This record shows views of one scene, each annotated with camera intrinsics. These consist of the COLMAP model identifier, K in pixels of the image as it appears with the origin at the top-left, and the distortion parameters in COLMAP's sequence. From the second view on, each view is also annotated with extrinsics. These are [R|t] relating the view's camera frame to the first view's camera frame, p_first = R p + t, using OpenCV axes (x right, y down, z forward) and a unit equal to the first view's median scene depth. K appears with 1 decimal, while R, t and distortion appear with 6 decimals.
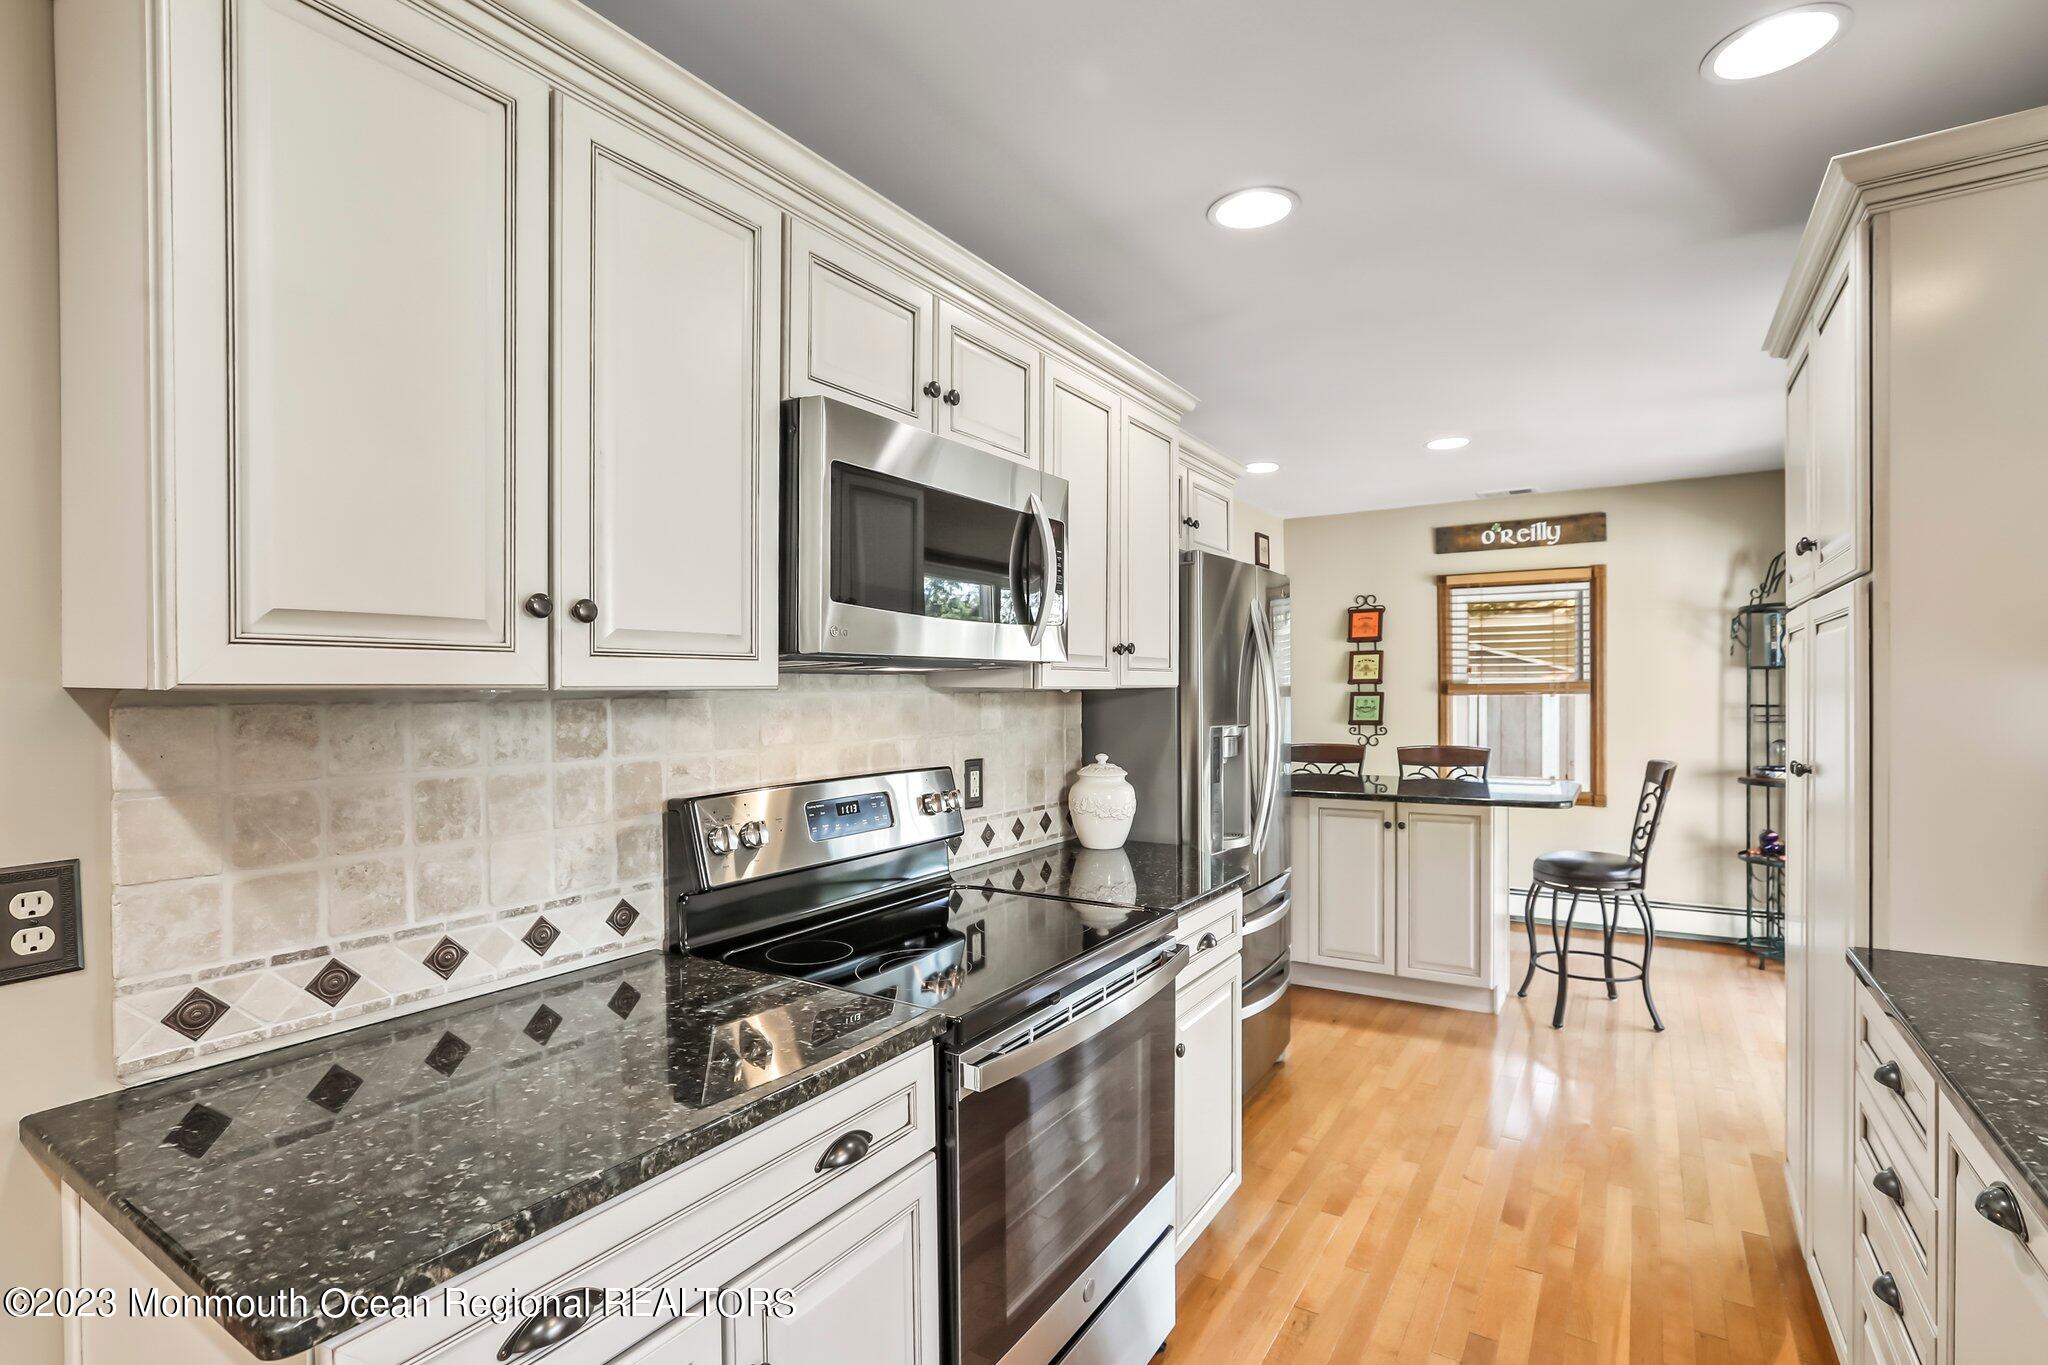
lens RADIAL K [[940.8, 0, 1040.8], [0, 940.8, 705.5], [0, 0, 1]] dist [-0.021657, 0.010552]
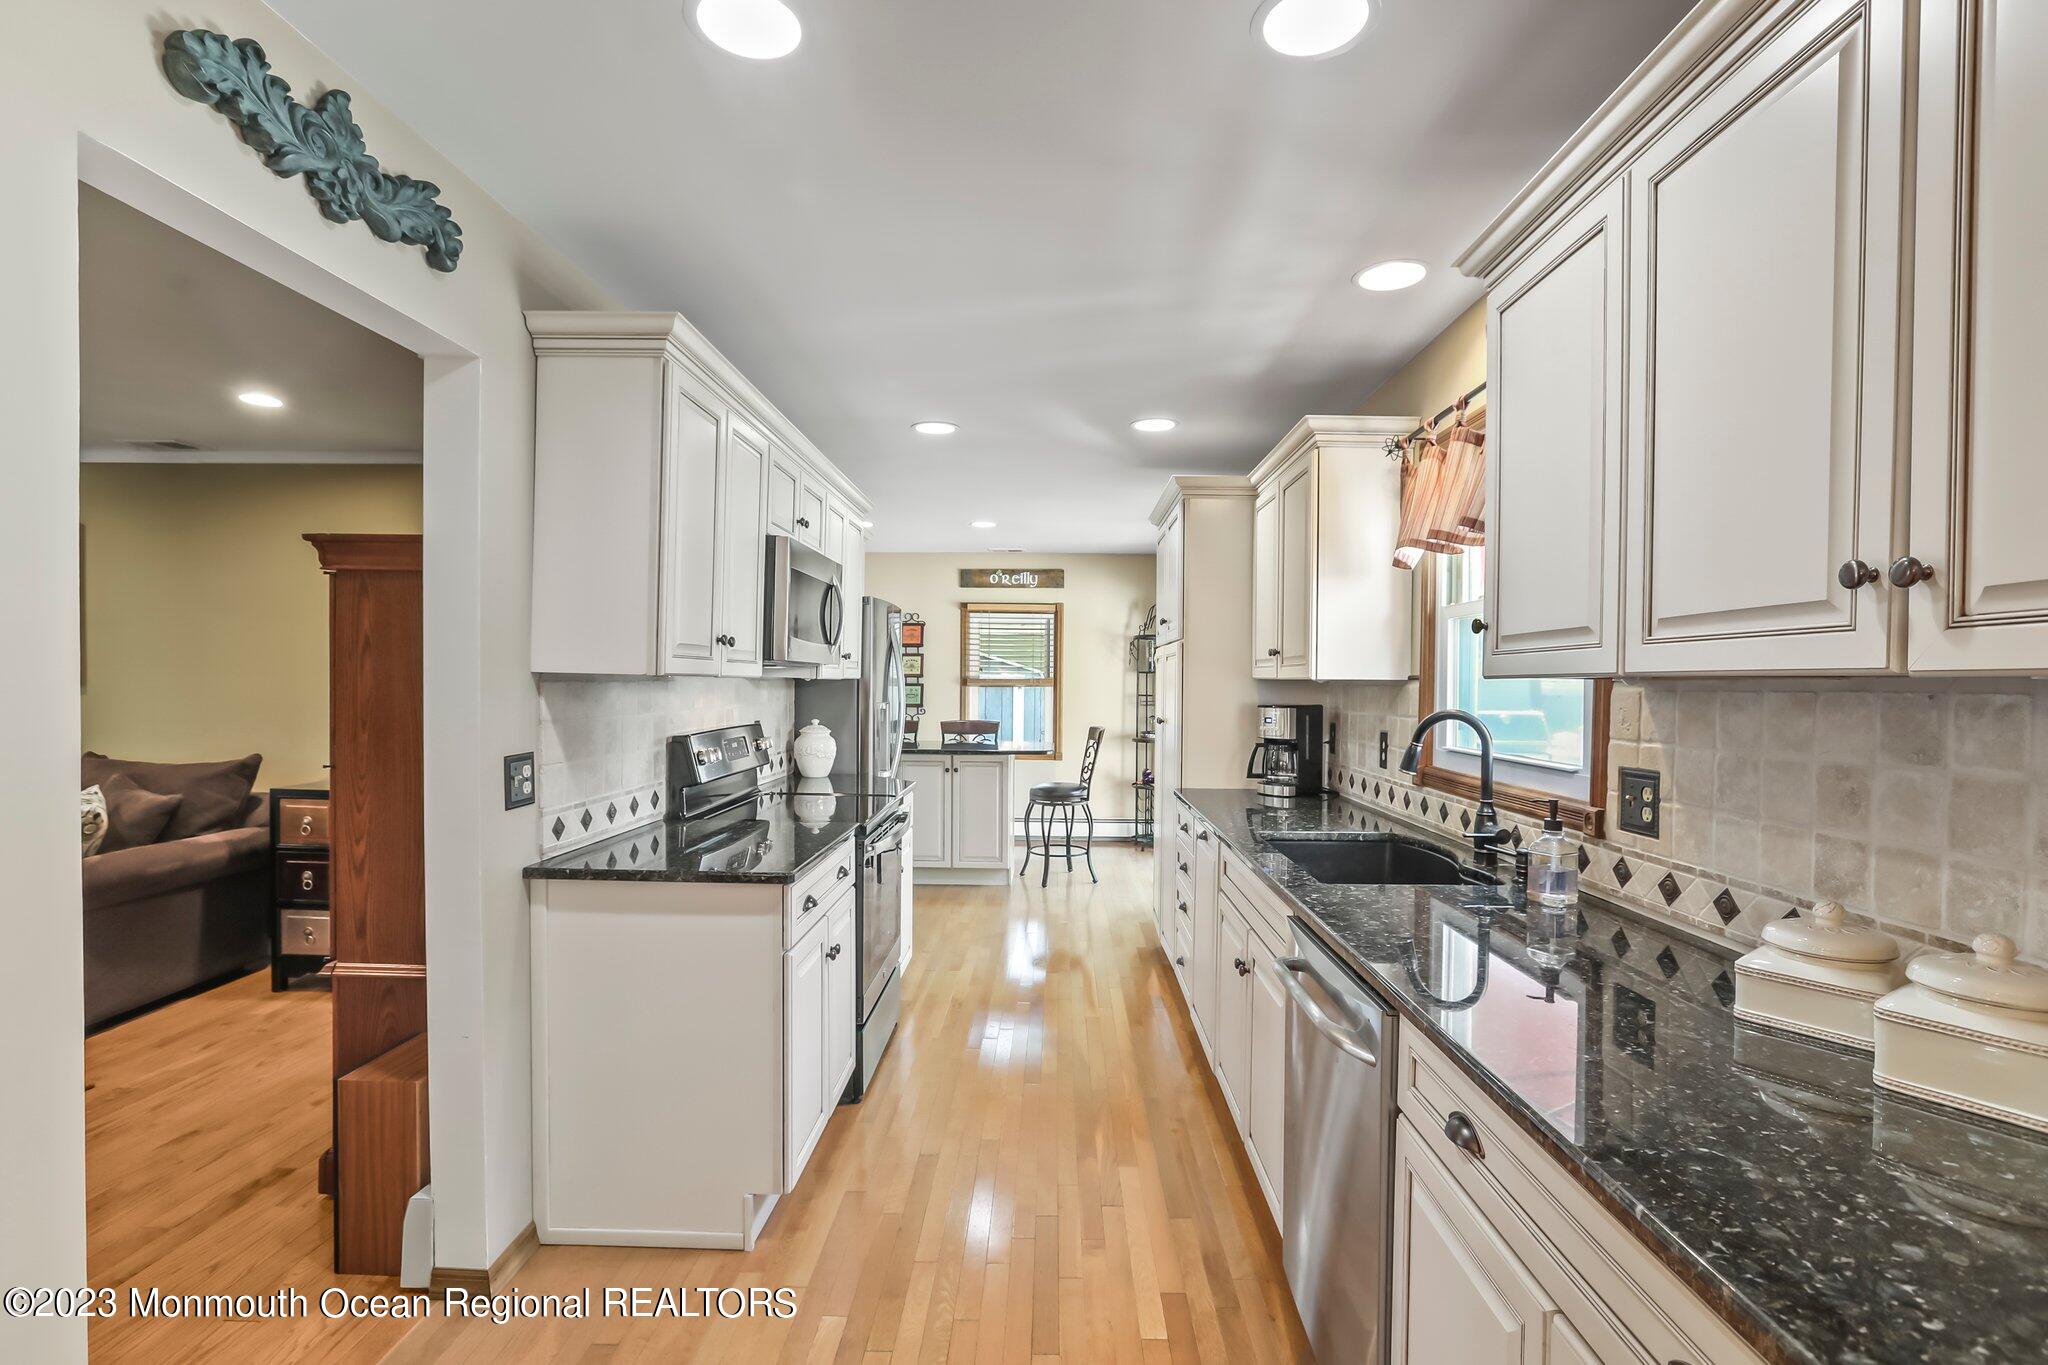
lens RADIAL K [[940.8, 0, 1018.0], [0, 940.8, 700.4], [0, 0, 1]] dist [-0.021657, 0.010552]
pose [[0.863553, 0.007178, 0.504207, -0.309655], [-0.010134, 0.999944, 0.003122, 0.007016], [-0.504156, -0.007806, 0.863577, -0.389673]]
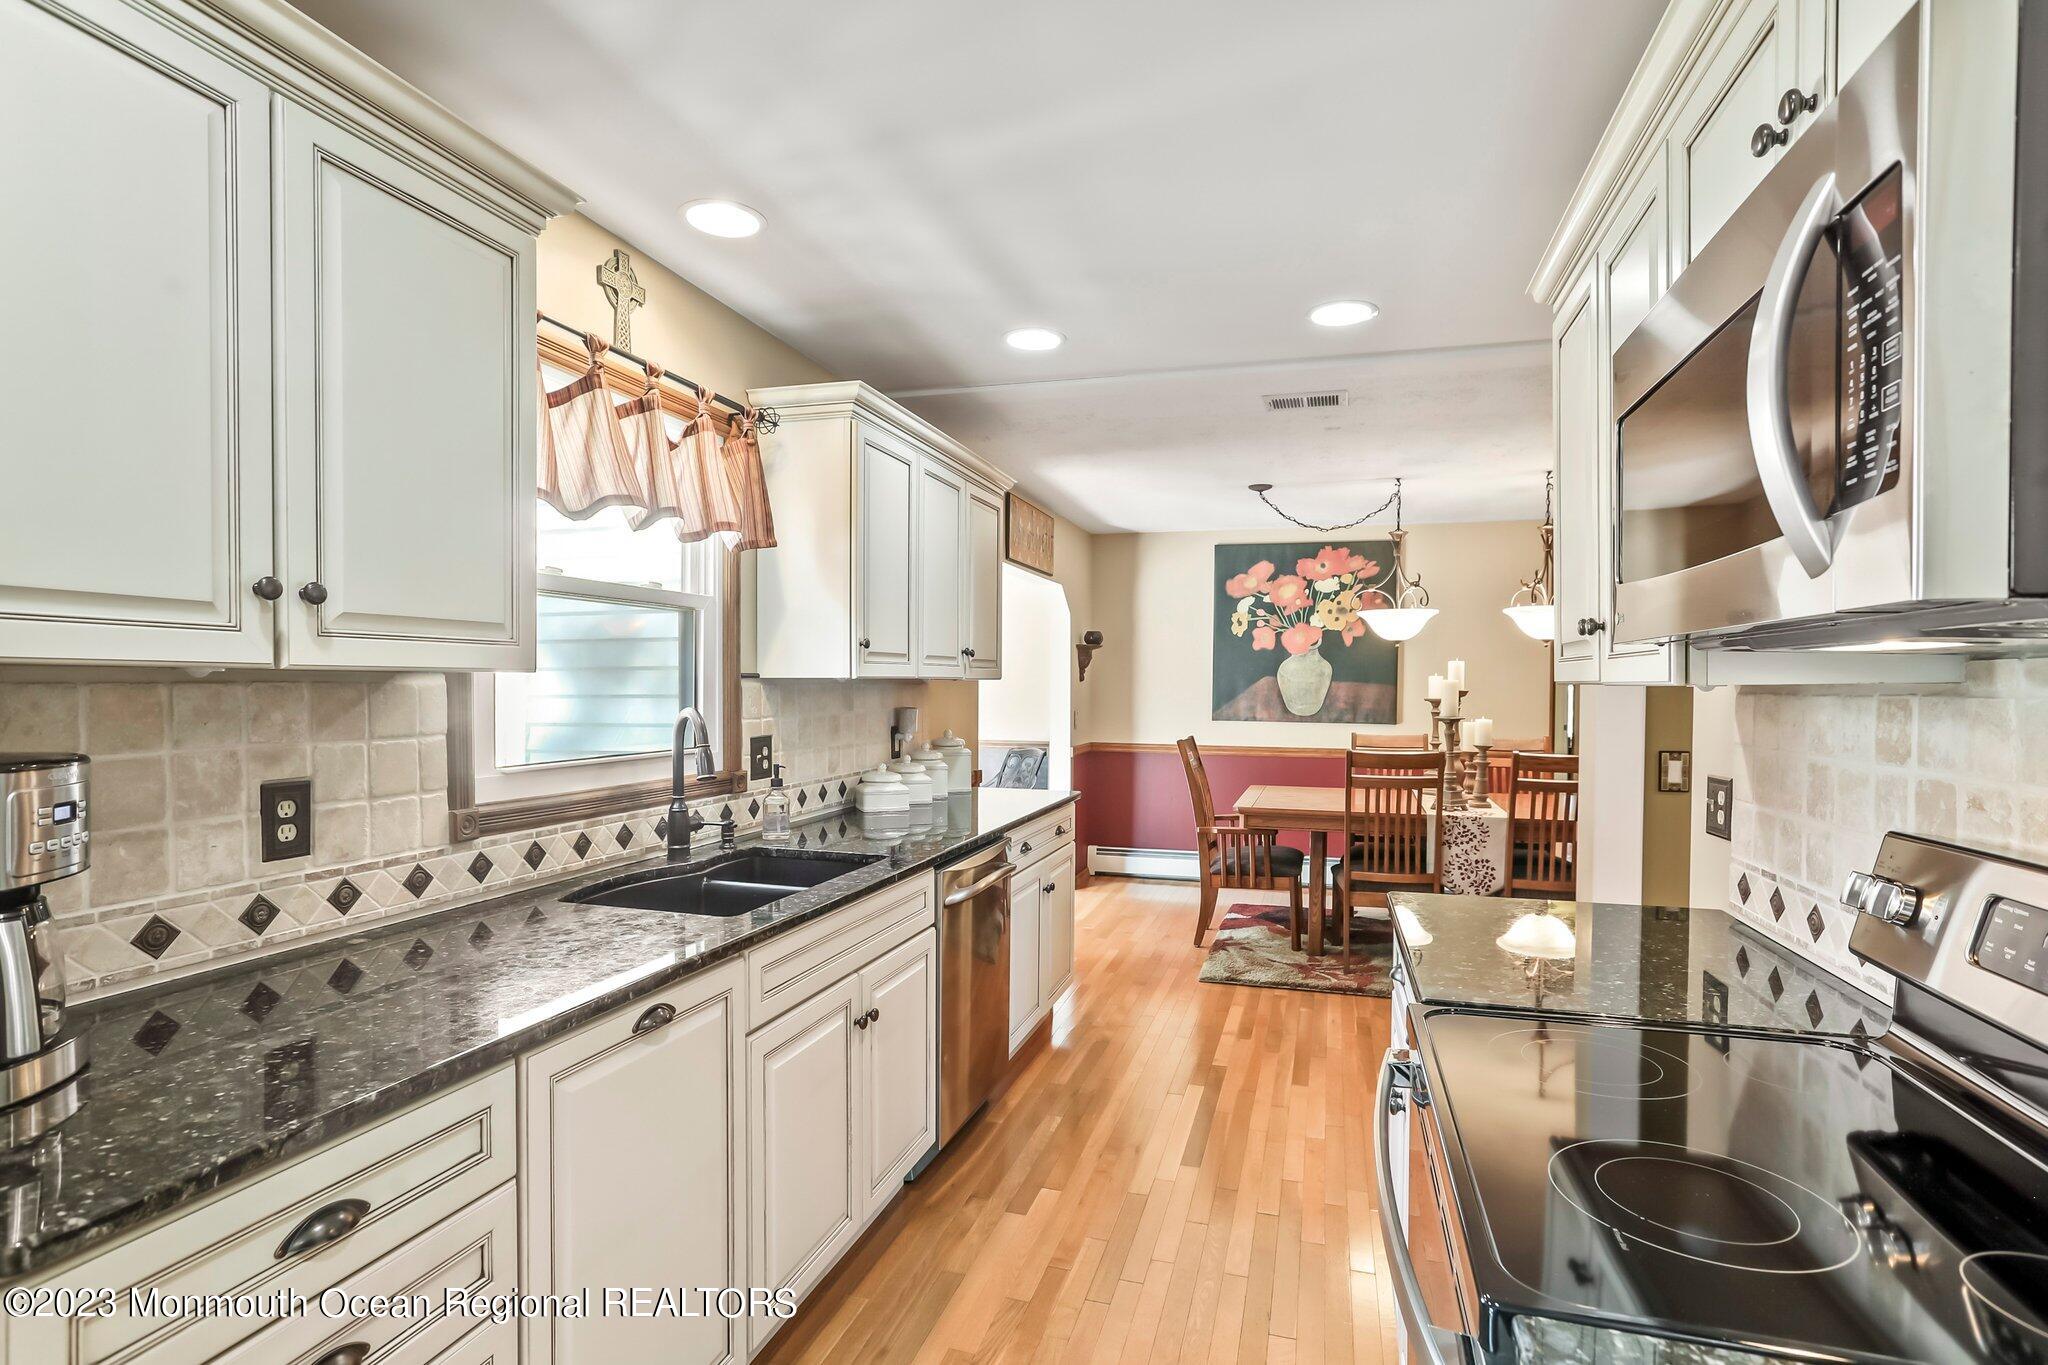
lens RADIAL K [[1016.8, 0, 1025.1], [0, 1016.8, 702.7], [0, 0, 1]] dist [-0.026419, 0.001383]
pose [[-0.961967, 0.008968, -0.273018, 0.213430], [-0.000480, 0.999404, 0.034522, -0.012810], [0.273165, 0.033340, -0.961389, 0.658940]]
